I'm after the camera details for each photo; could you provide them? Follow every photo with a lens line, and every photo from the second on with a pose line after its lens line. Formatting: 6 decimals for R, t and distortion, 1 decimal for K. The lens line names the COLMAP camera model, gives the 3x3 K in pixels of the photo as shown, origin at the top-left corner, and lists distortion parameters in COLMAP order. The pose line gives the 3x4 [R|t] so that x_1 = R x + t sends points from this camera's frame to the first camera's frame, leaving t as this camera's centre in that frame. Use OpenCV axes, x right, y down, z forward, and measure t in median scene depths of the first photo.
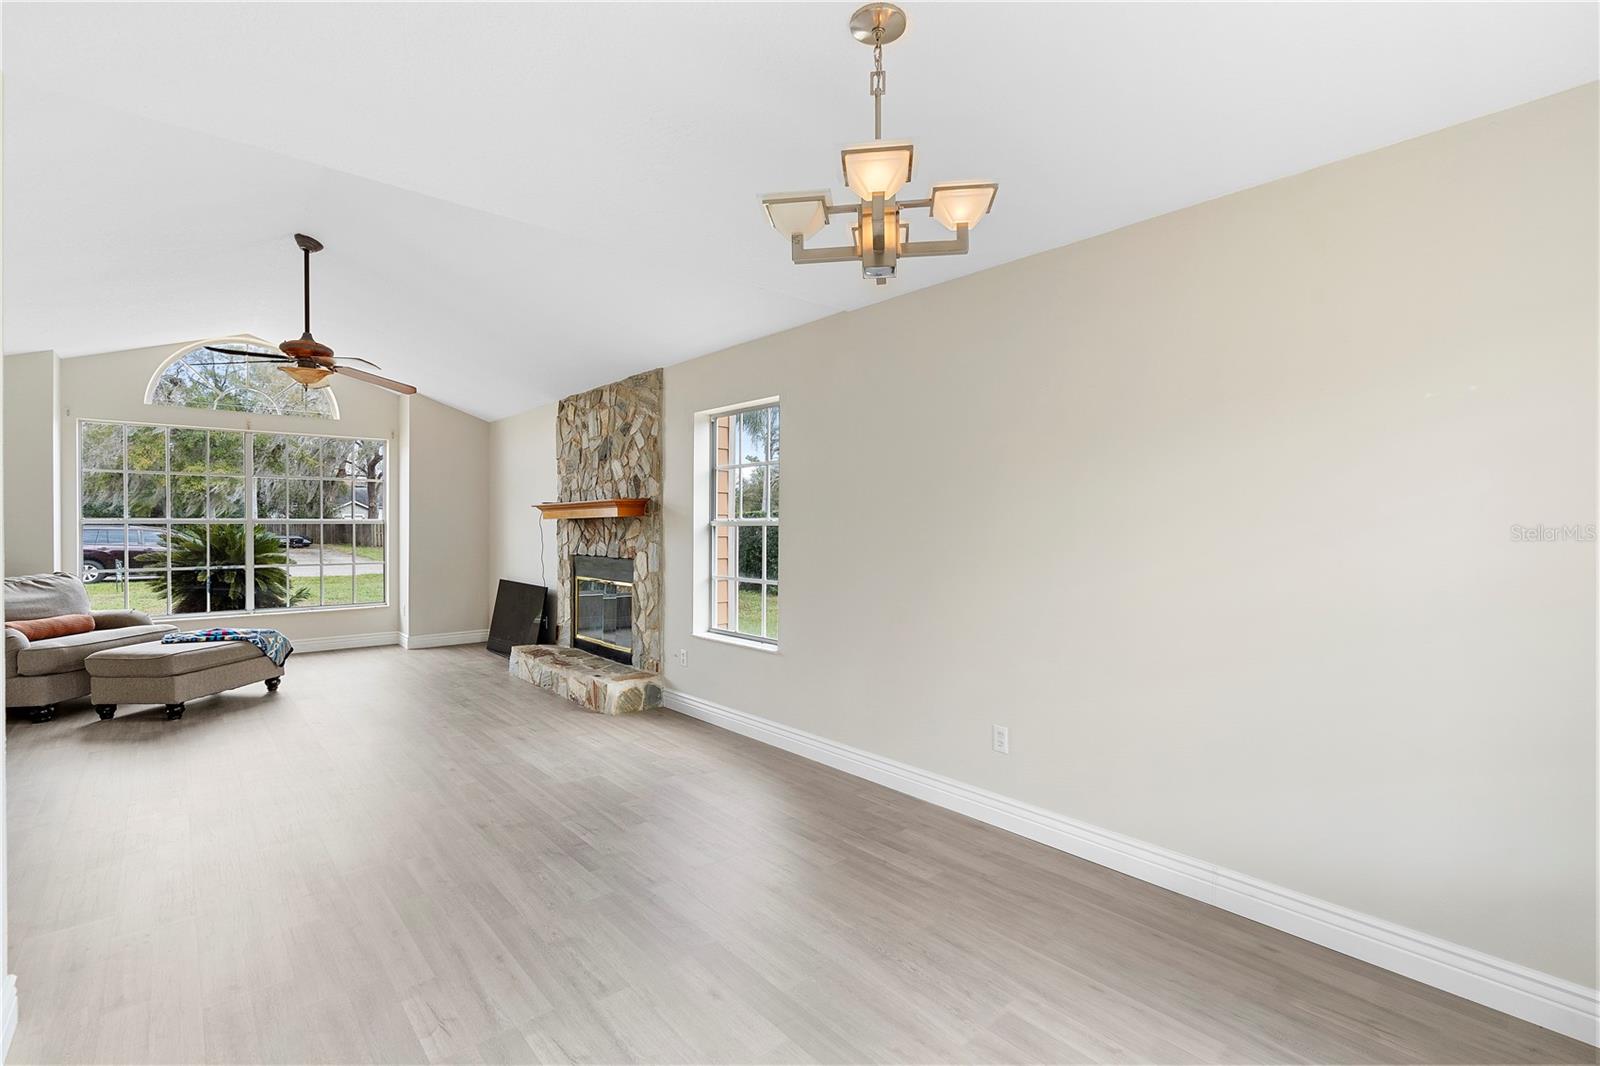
lens RADIAL K [[725.2, 0, 781.9], [0, 725.2, 525.6], [0, 0, 1]] dist [-0.007555, 0.004007]
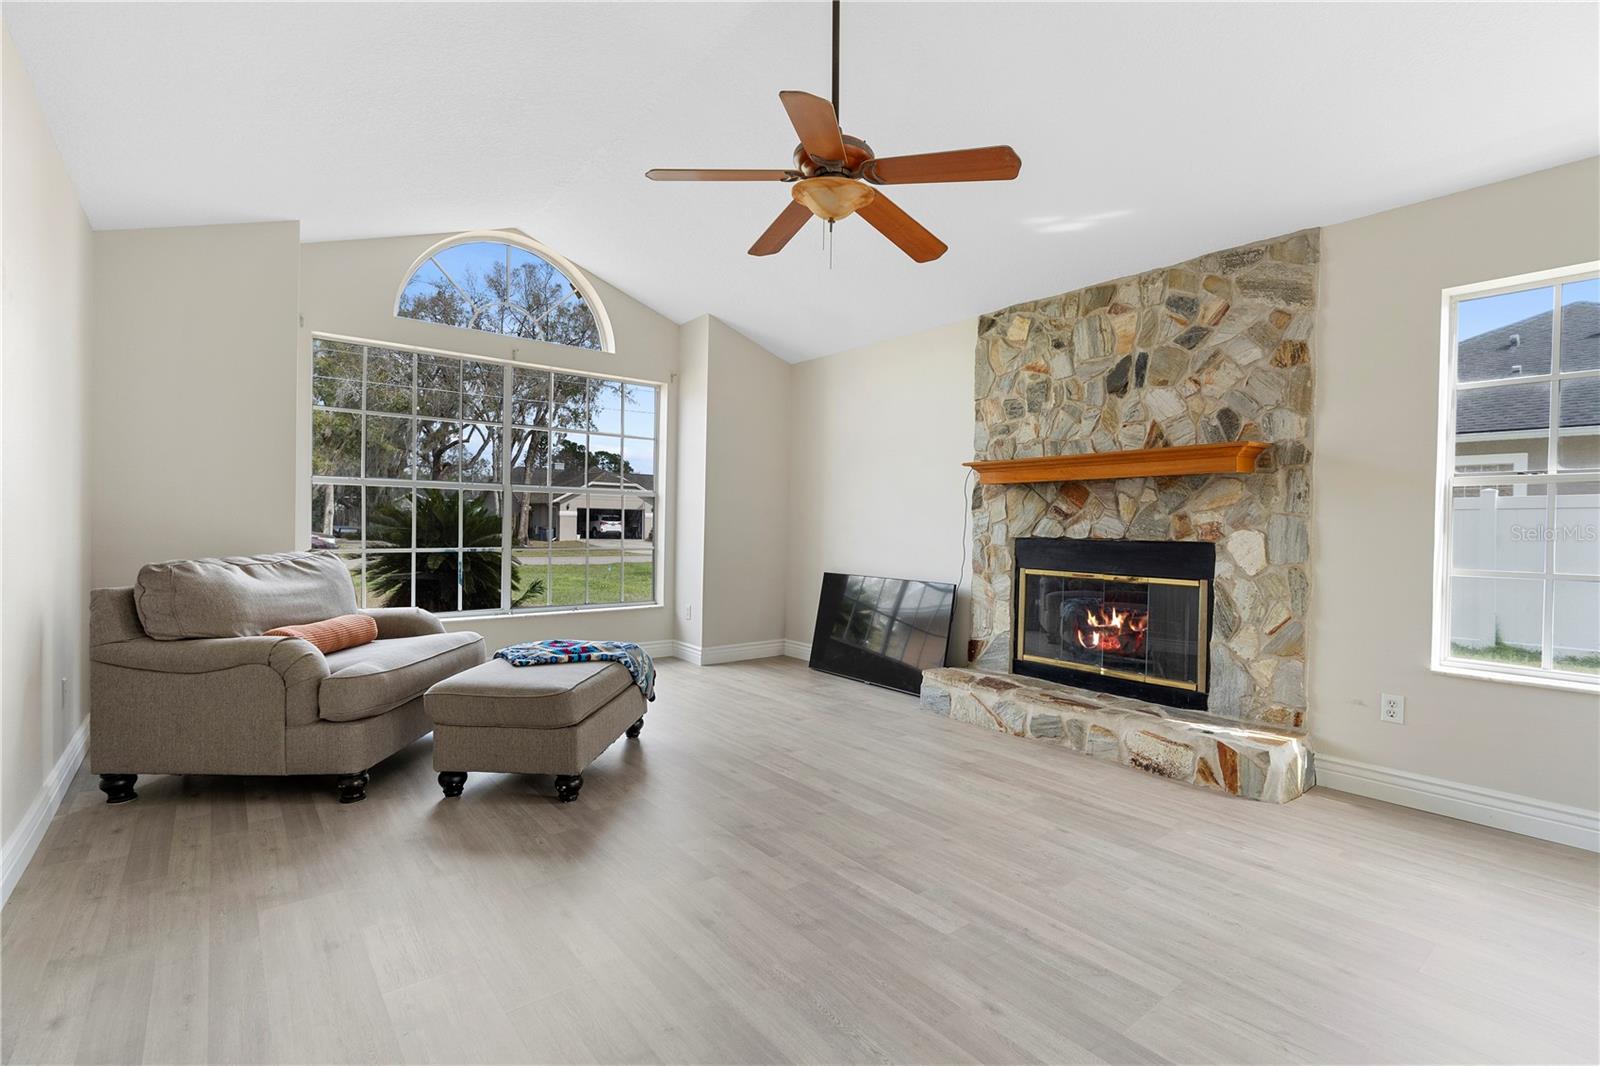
lens RADIAL K [[725.2, 0, 786.3], [0, 725.2, 523.7], [0, 0, 1]] dist [-0.007555, 0.004007]
pose [[0.999294, 0.014408, -0.034700, -0.581841], [-0.014508, 0.999891, -0.002625, 0.038861], [0.034659, 0.003127, 0.999394, 0.376523]]
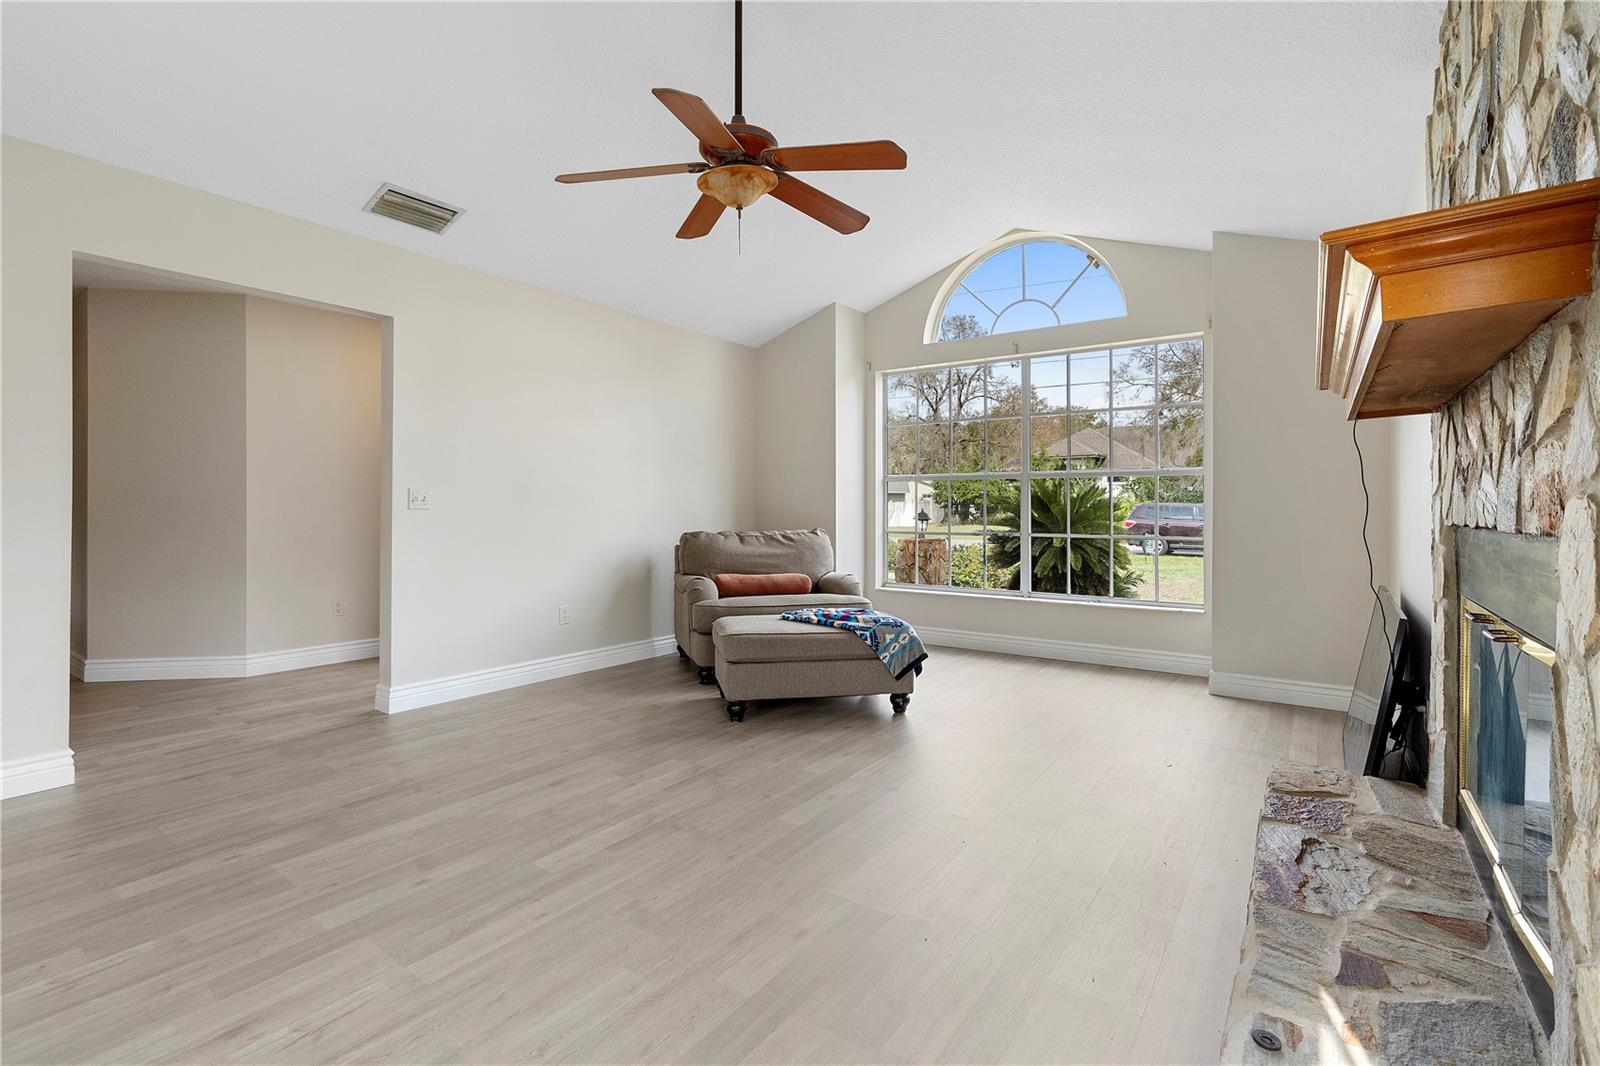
lens RADIAL K [[725.2, 0, 801.4], [0, 725.2, 510.4], [0, 0, 1]] dist [-0.007555, 0.004007]
pose [[0.244509, 0.002518, -0.969644, -0.072458], [-0.003227, 0.999993, 0.001783, 0.040567], [0.969642, 0.002694, 0.244515, 0.791516]]
